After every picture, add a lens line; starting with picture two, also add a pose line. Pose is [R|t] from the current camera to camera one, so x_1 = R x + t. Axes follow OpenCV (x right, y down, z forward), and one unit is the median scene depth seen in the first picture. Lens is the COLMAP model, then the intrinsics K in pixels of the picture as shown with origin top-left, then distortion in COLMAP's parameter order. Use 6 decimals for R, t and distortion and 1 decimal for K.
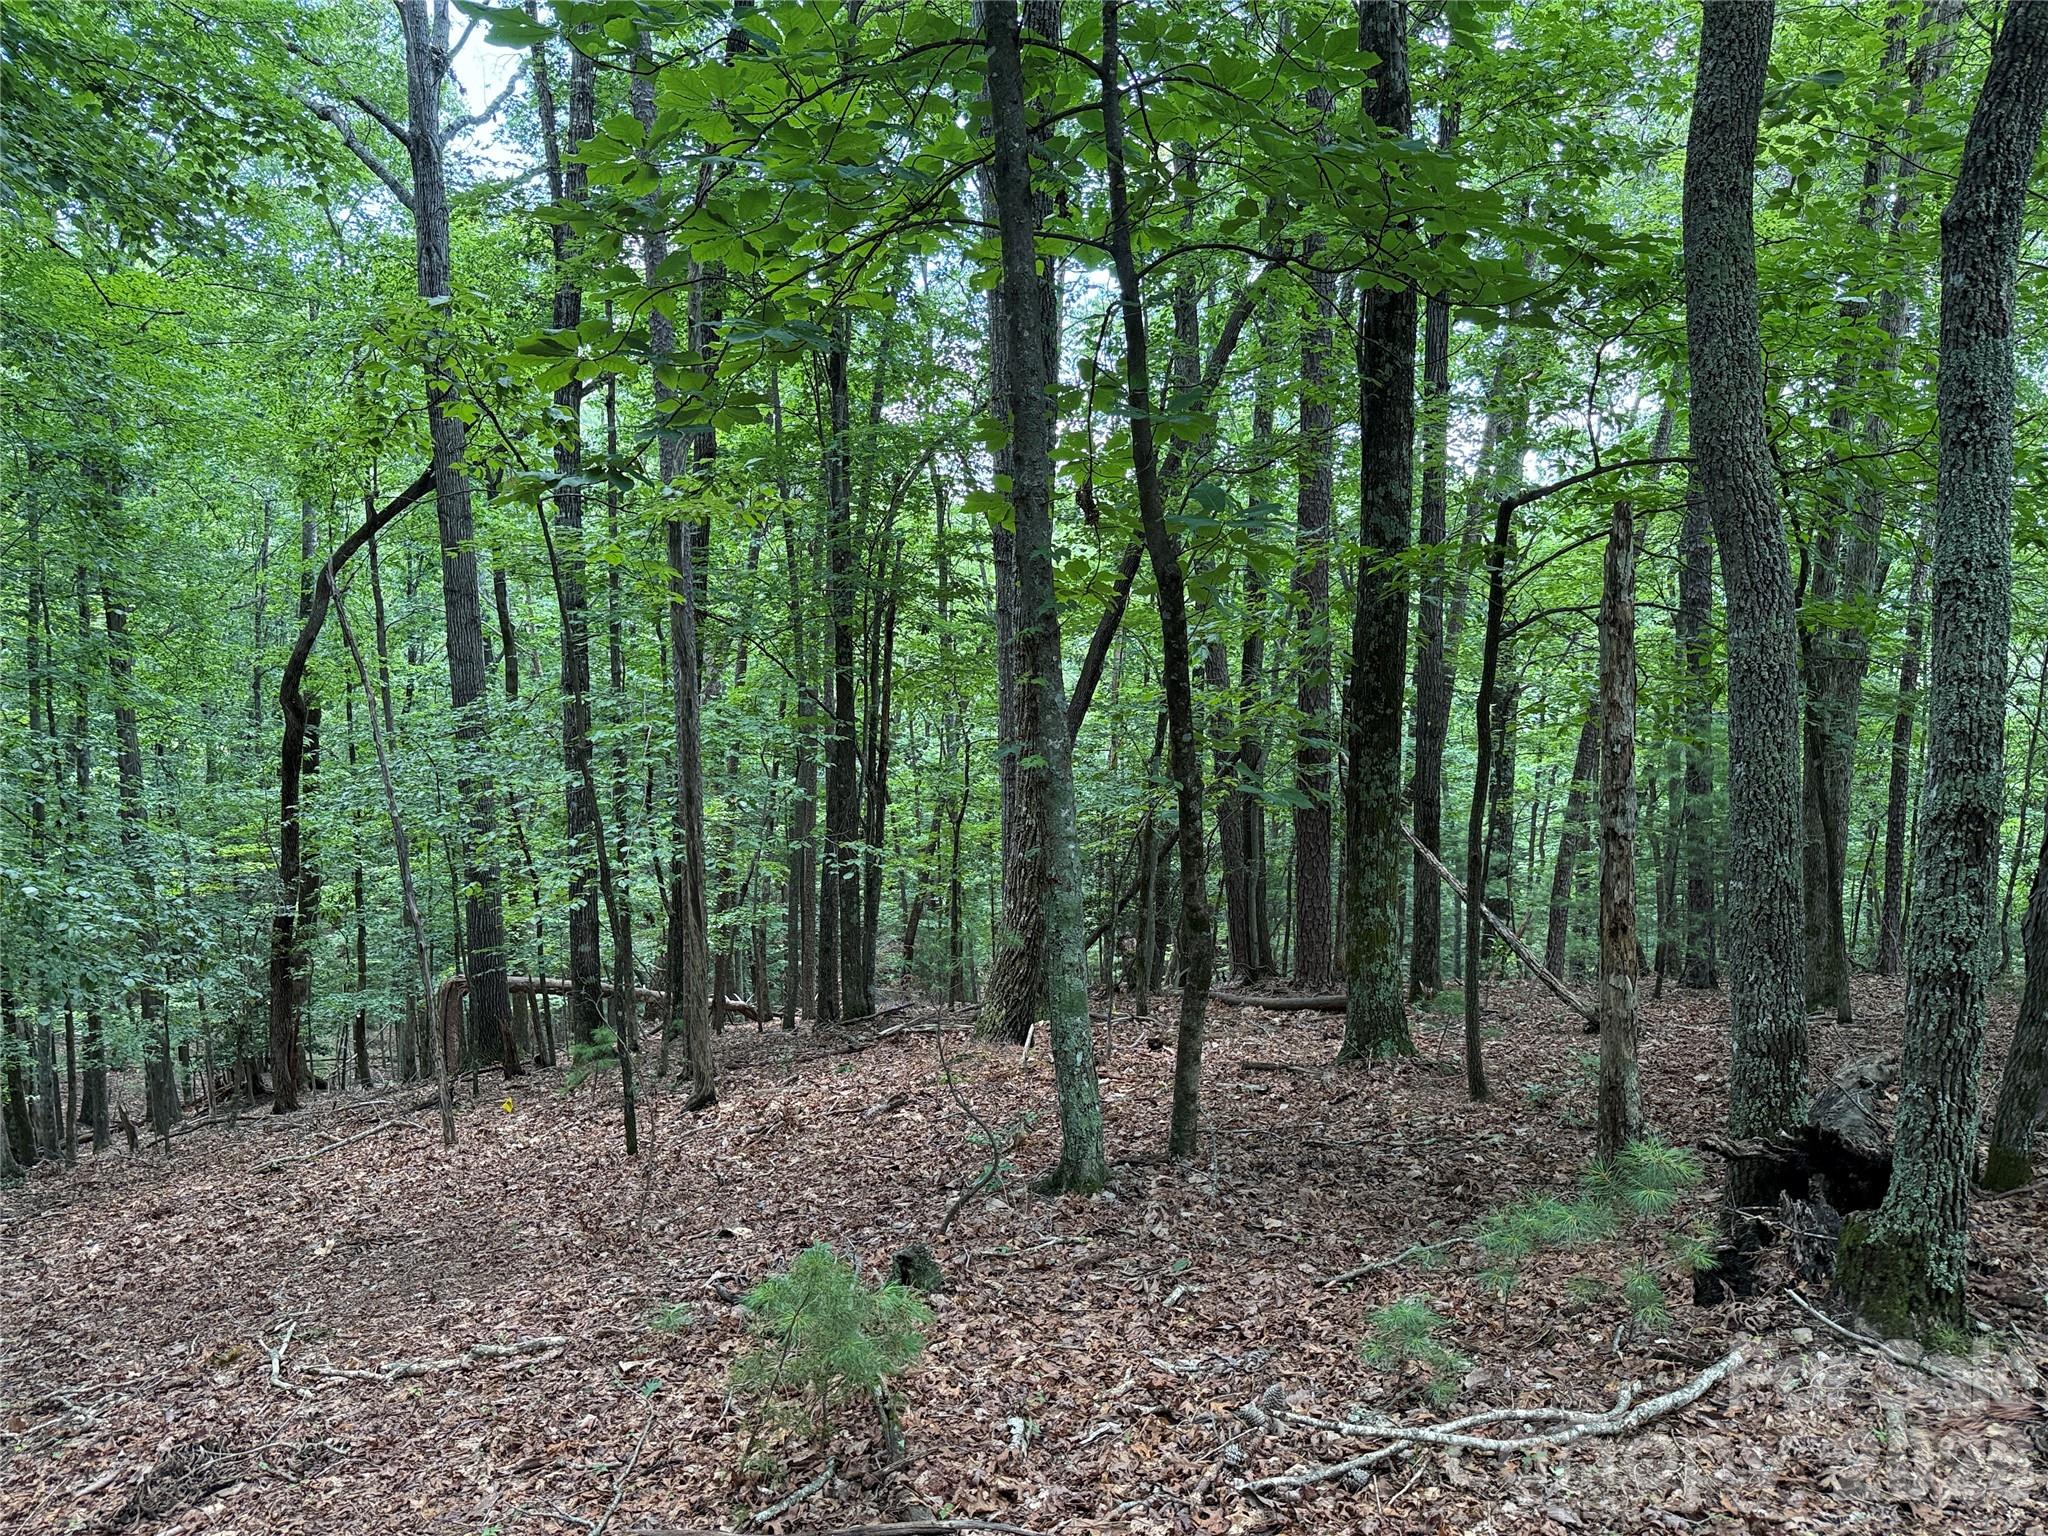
lens RADIAL K [[1434.0, 0, 1024.1], [0, 1434.0, 765.1], [0, 0, 1]] dist [-0.012723, -0.006249]
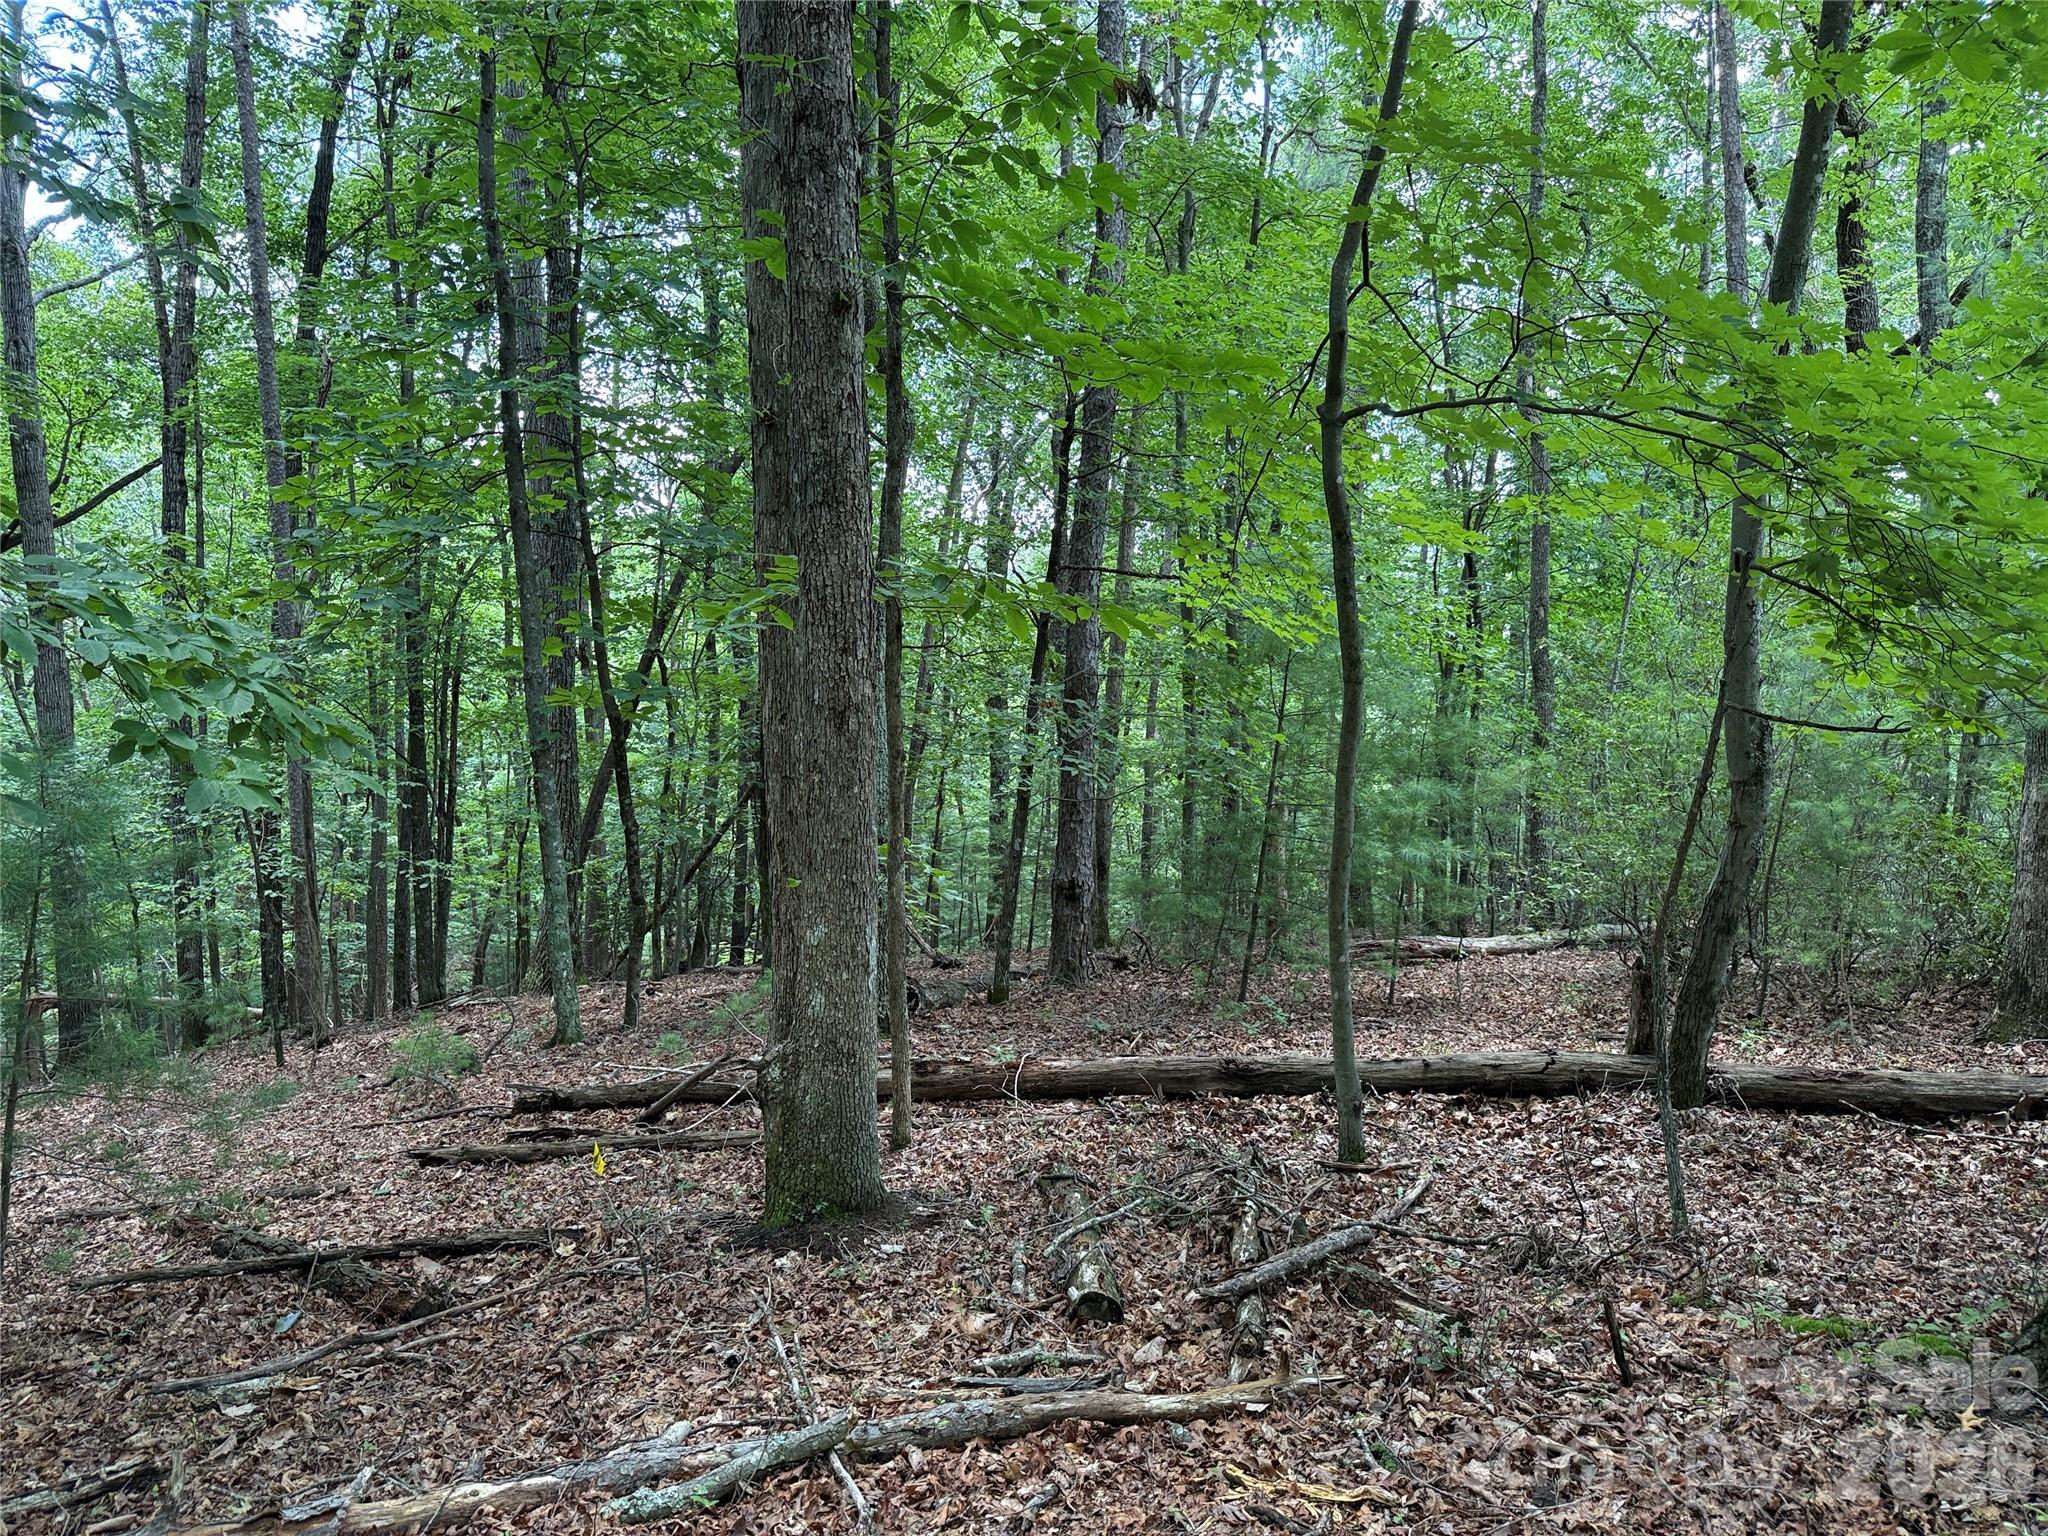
lens RADIAL K [[1434.0, 0, 1024.8], [0, 1434.0, 777.5], [0, 0, 1]] dist [-0.012723, -0.006249]
pose [[0.960389, -0.009116, 0.278513, 0.031277], [0.009093, 0.999958, 0.001378, -0.014222], [-0.278514, 0.001209, 0.960432, -0.303330]]
